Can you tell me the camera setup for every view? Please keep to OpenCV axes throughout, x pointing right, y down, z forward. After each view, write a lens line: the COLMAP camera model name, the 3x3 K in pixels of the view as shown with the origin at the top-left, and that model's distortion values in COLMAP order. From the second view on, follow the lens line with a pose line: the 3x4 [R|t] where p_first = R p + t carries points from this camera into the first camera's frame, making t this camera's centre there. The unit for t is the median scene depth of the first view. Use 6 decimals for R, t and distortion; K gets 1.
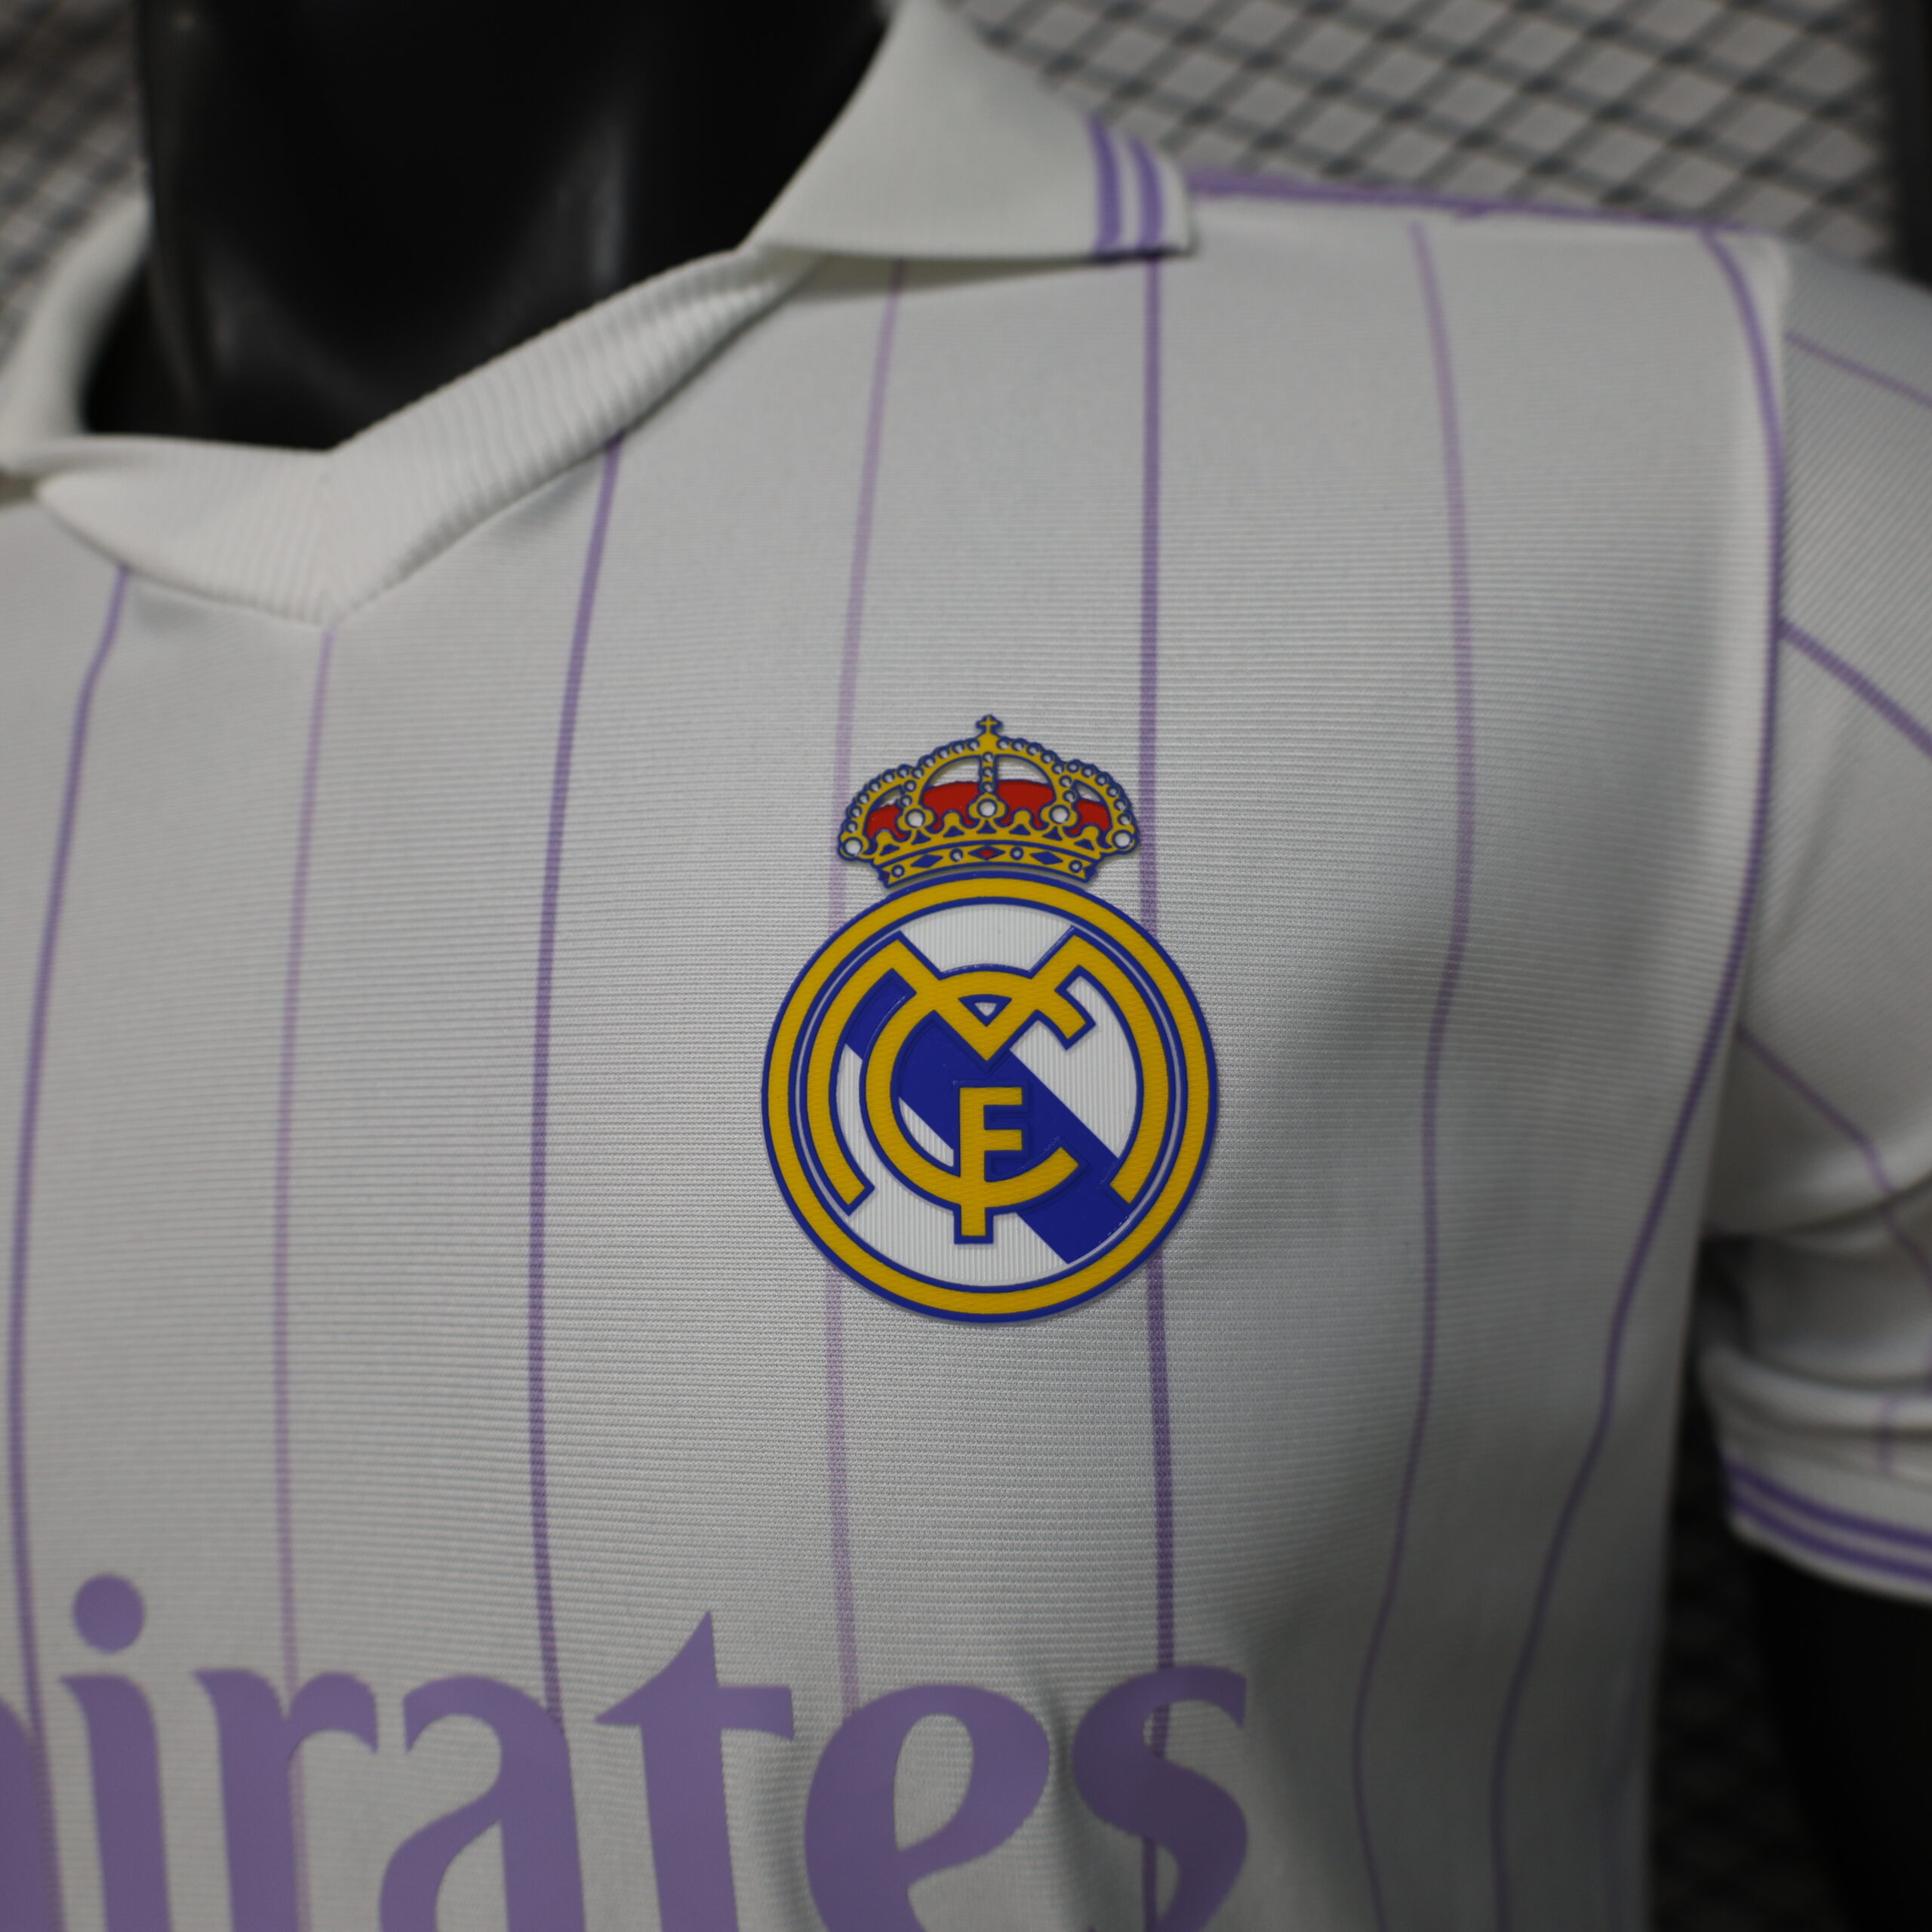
lens RADIAL K [[2020.1, 0, 966.0], [0, 2020.1, 966.0], [0, 0, 1]] dist [-0.010118, 0.018252]
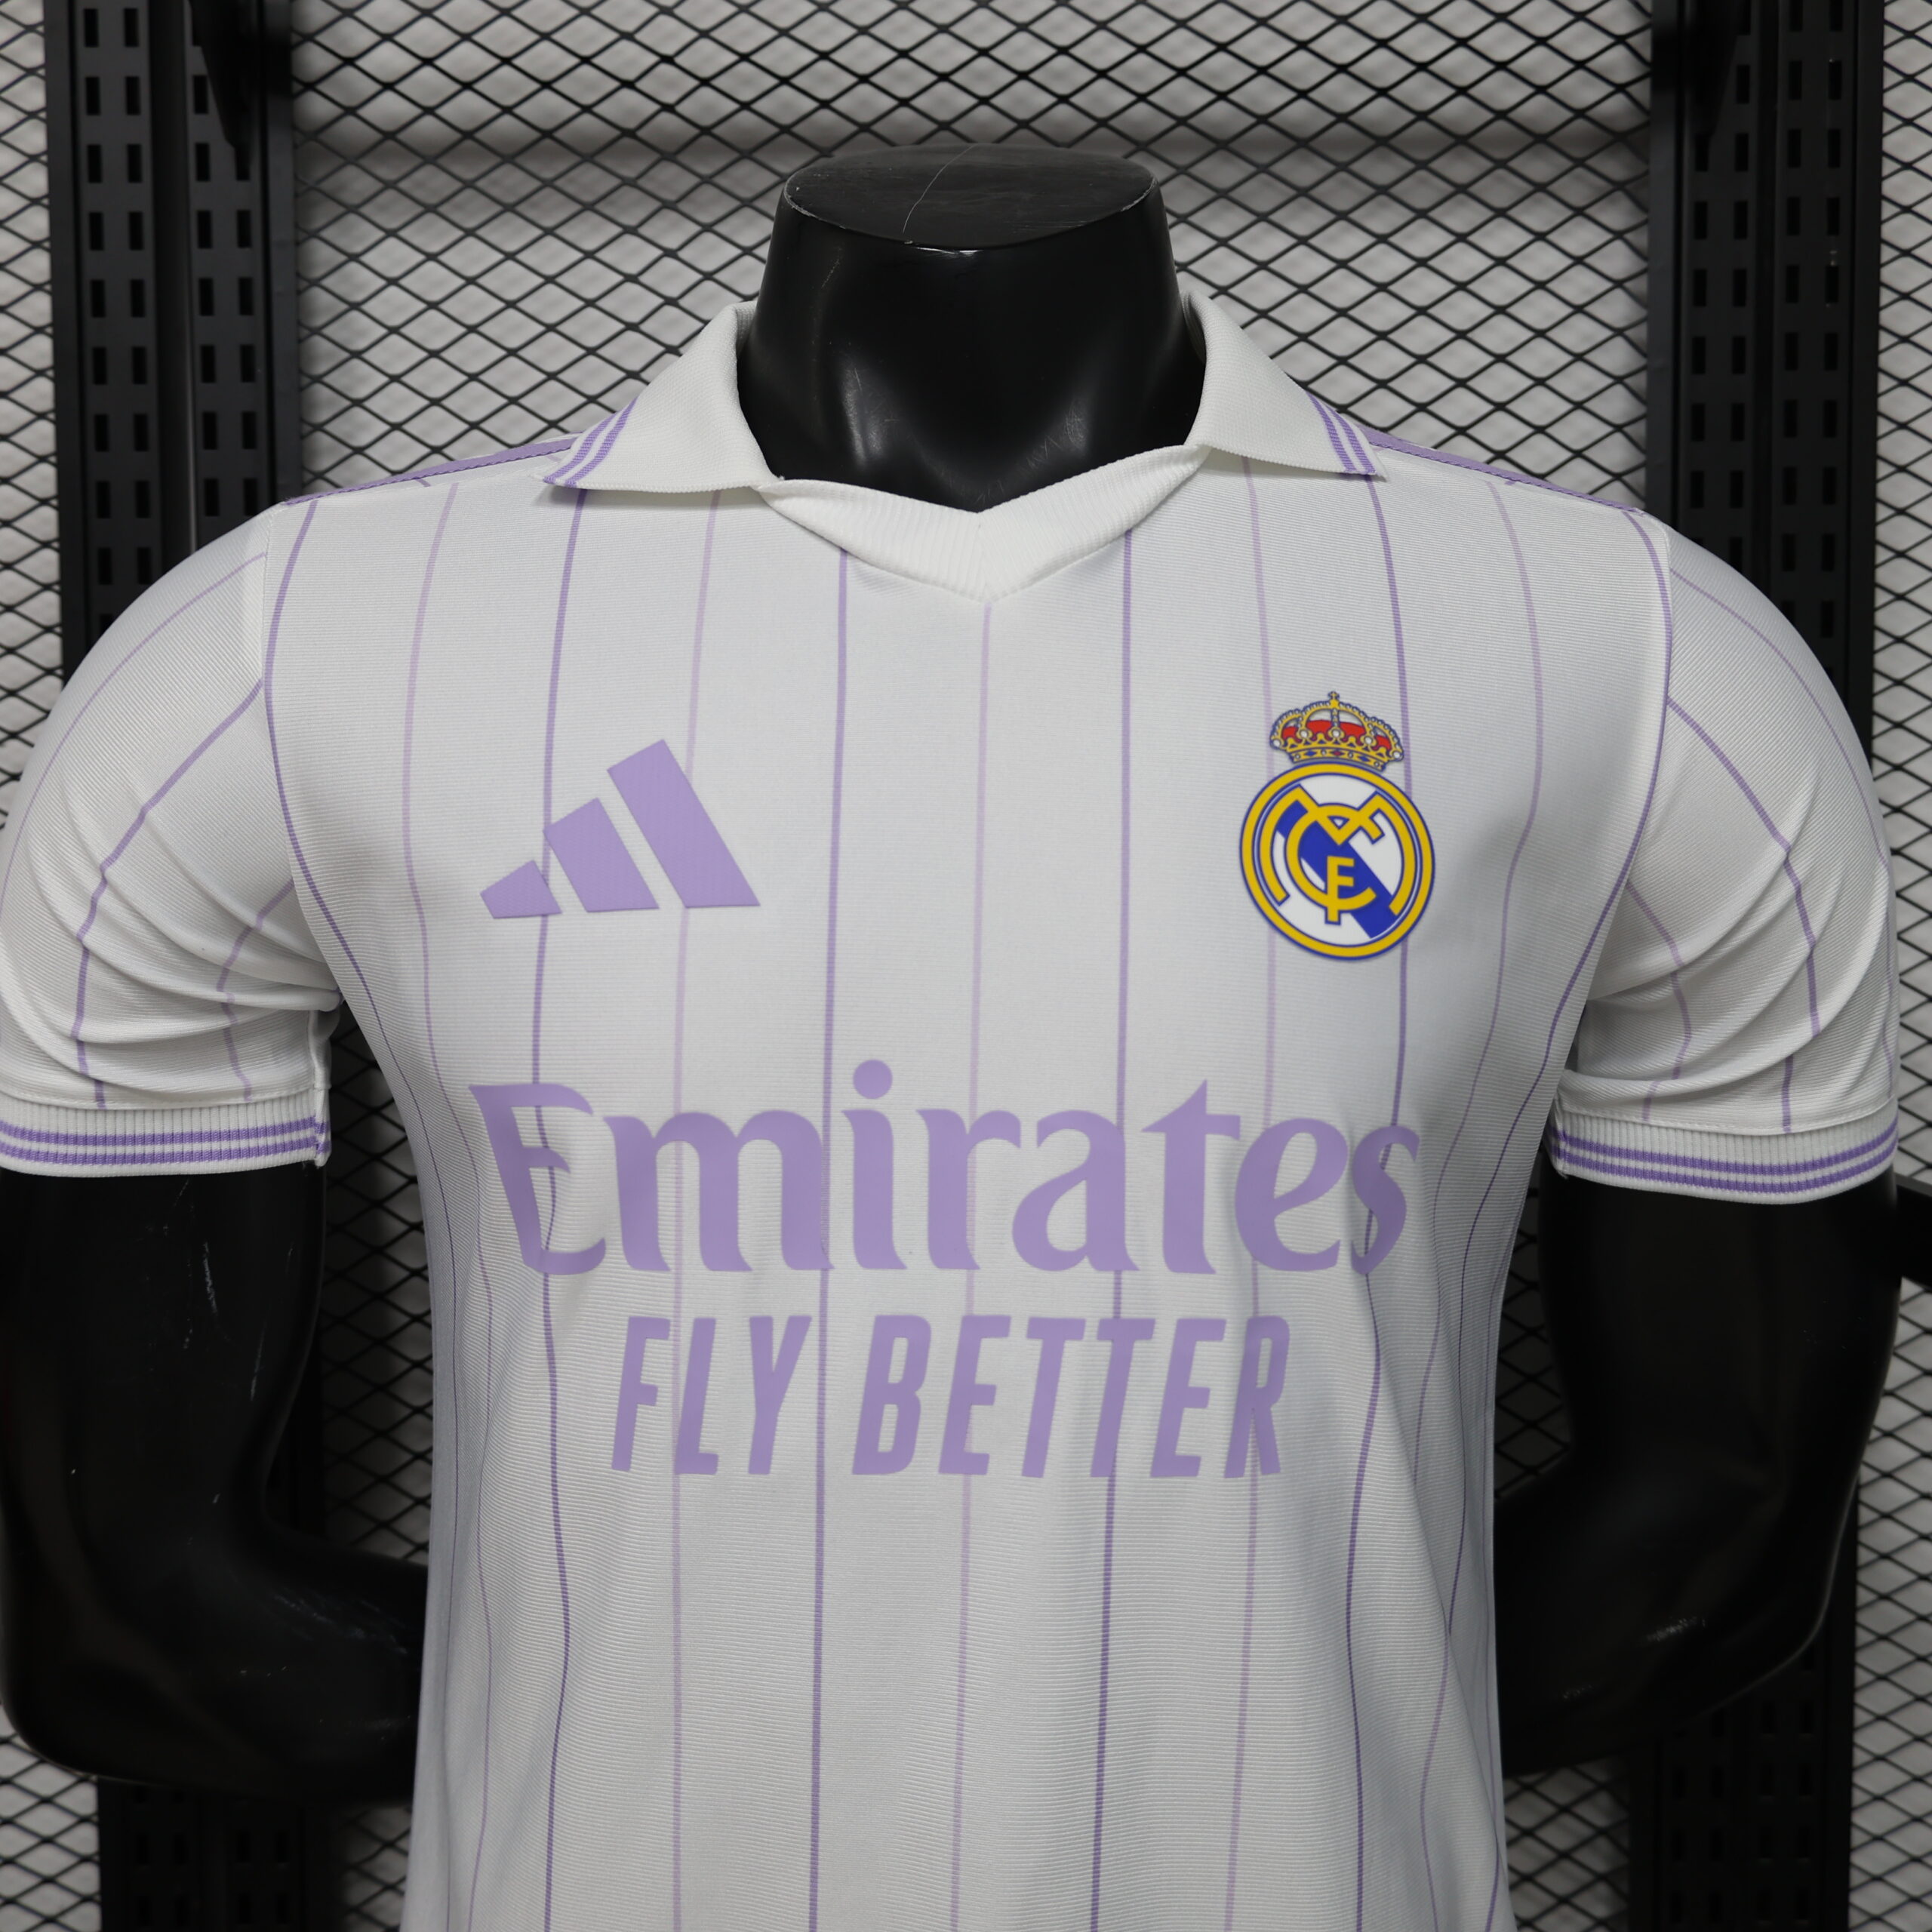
lens RADIAL K [[2033.6, 0, 966.0], [0, 2033.6, 966.0], [0, 0, 1]] dist [0.003384, 0.019471]
pose [[0.965647, 0.103872, 0.238194, -0.868653], [-0.096648, 0.994439, -0.041841, 0.300263], [-0.241215, 0.017383, 0.970316, -1.014729]]
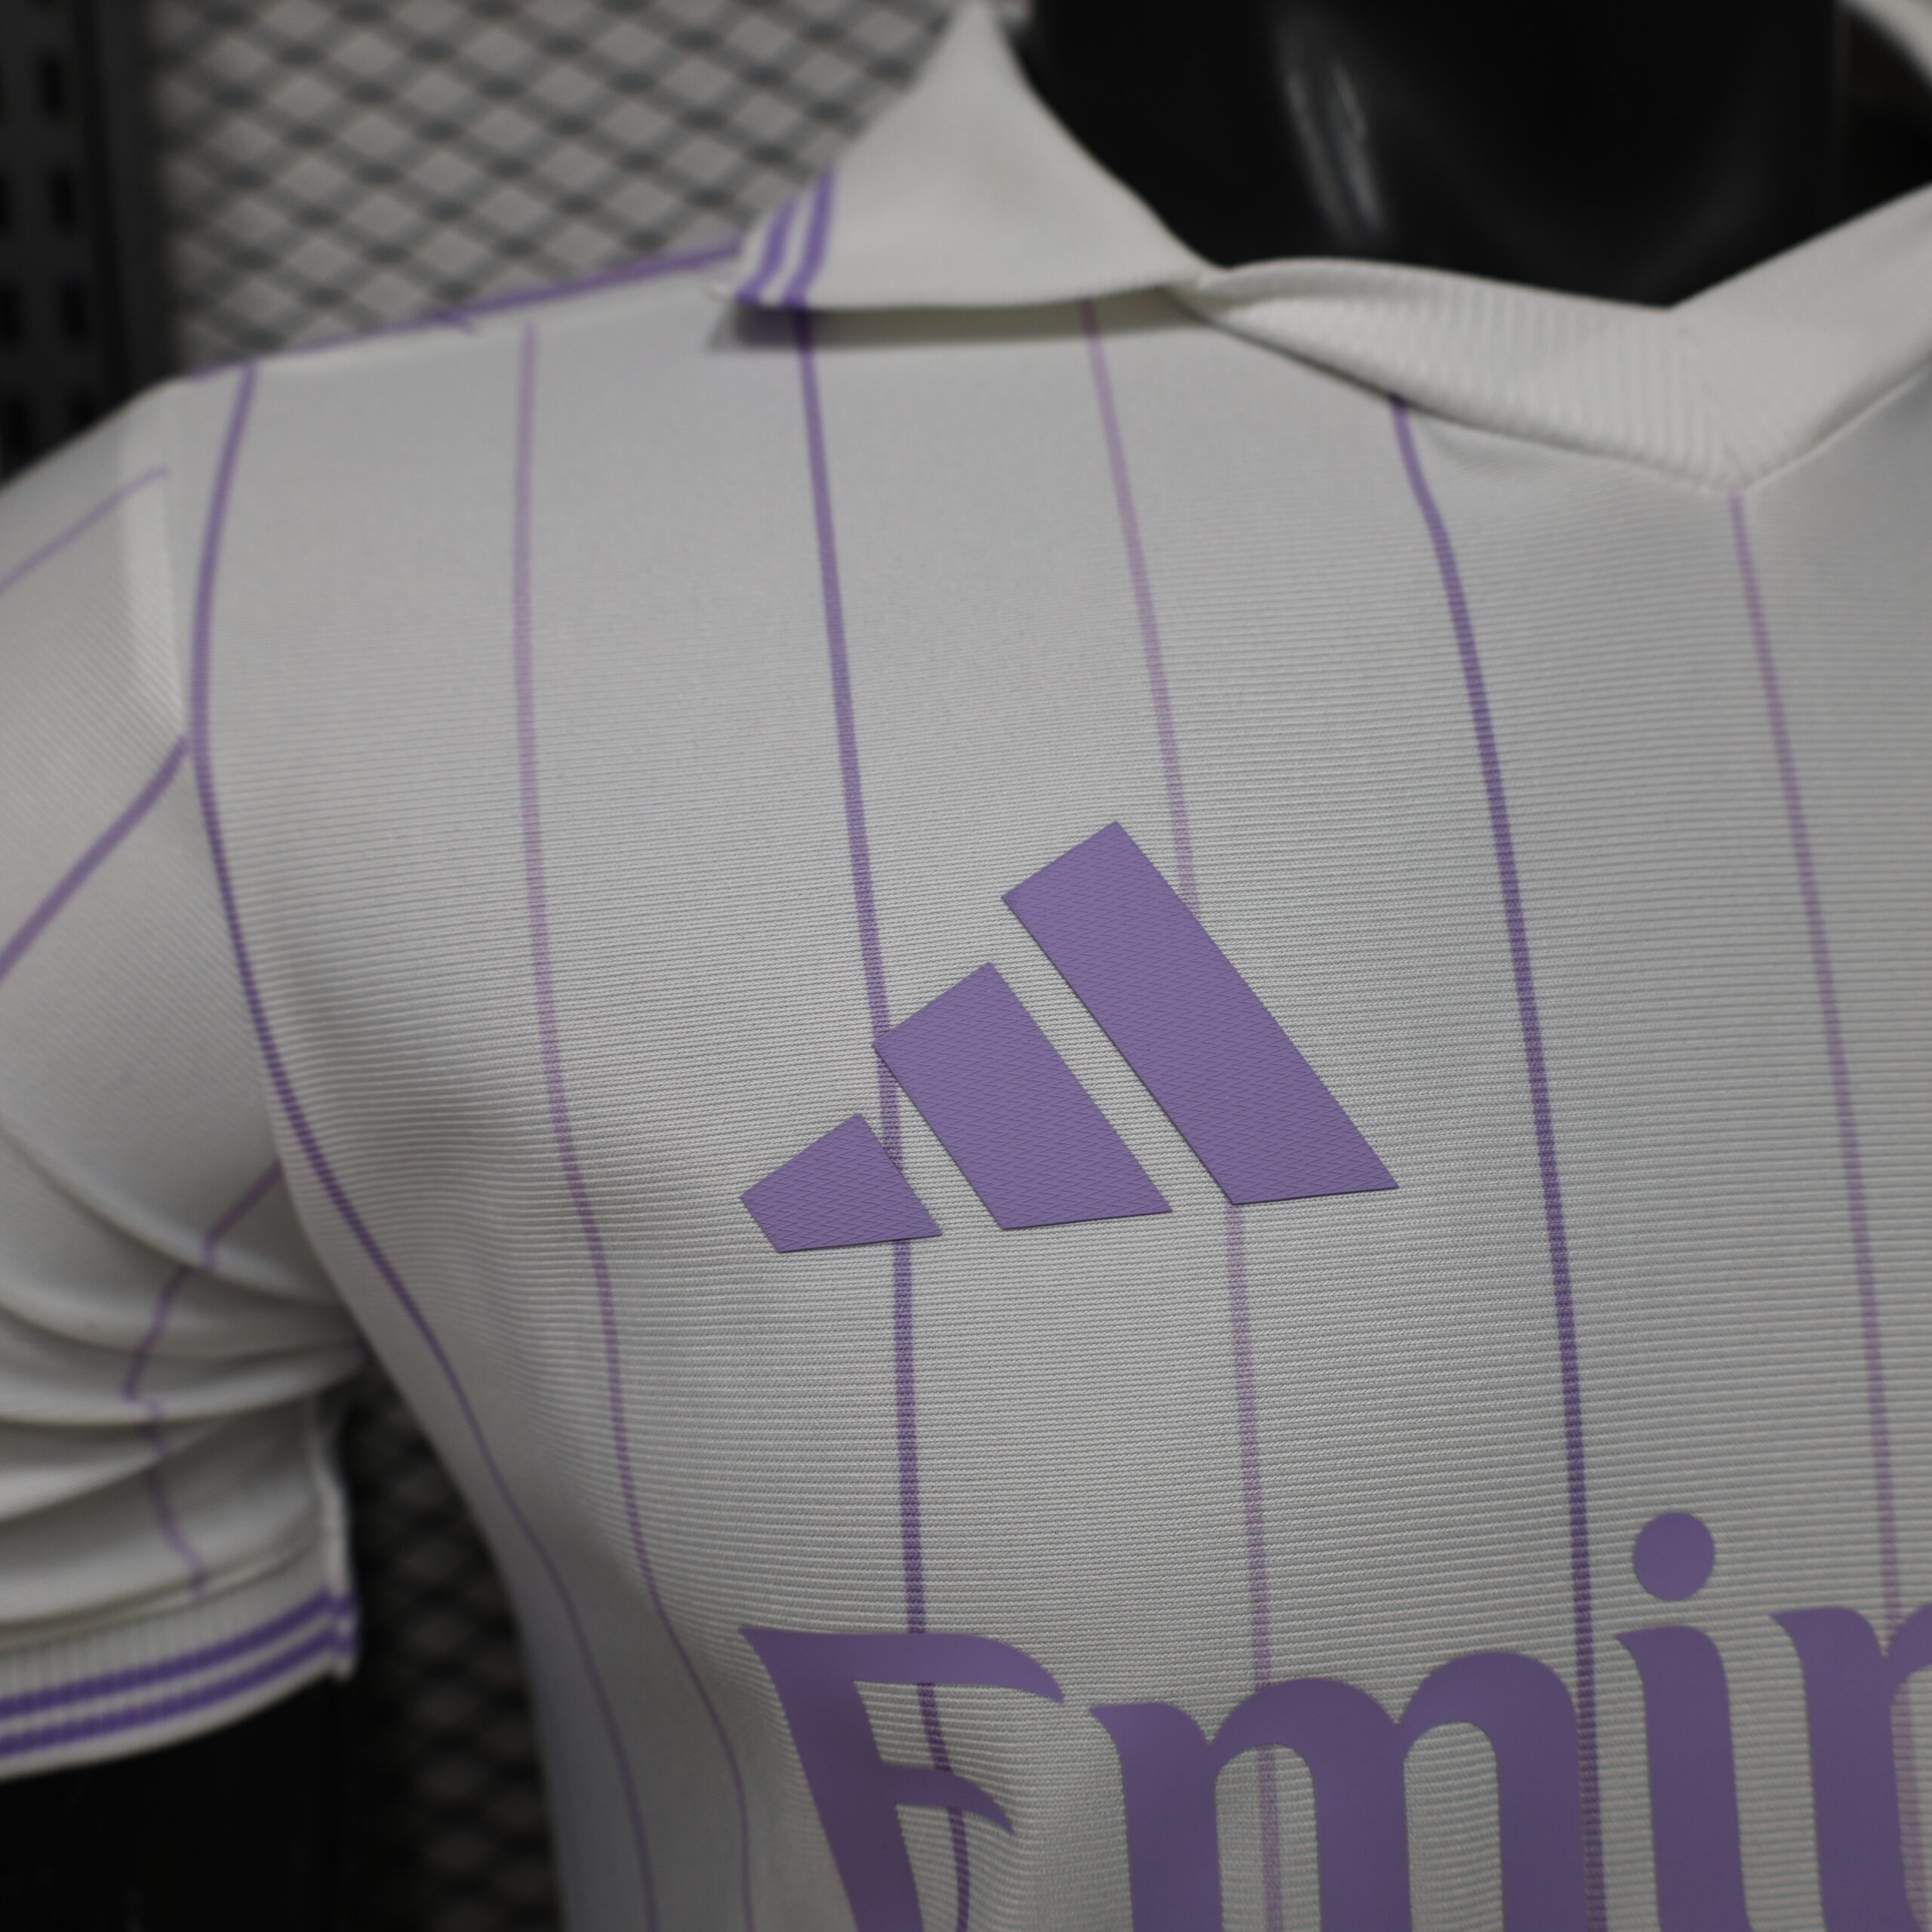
lens RADIAL K [[2033.6, 0, 966.0], [0, 2033.6, 966.0], [0, 0, 1]] dist [0.003384, 0.019471]
pose [[0.947698, 0.036177, 0.317111, -1.066149], [-0.024400, 0.998860, -0.041033, 0.112354], [-0.318234, 0.031149, 0.947500, 0.256305]]
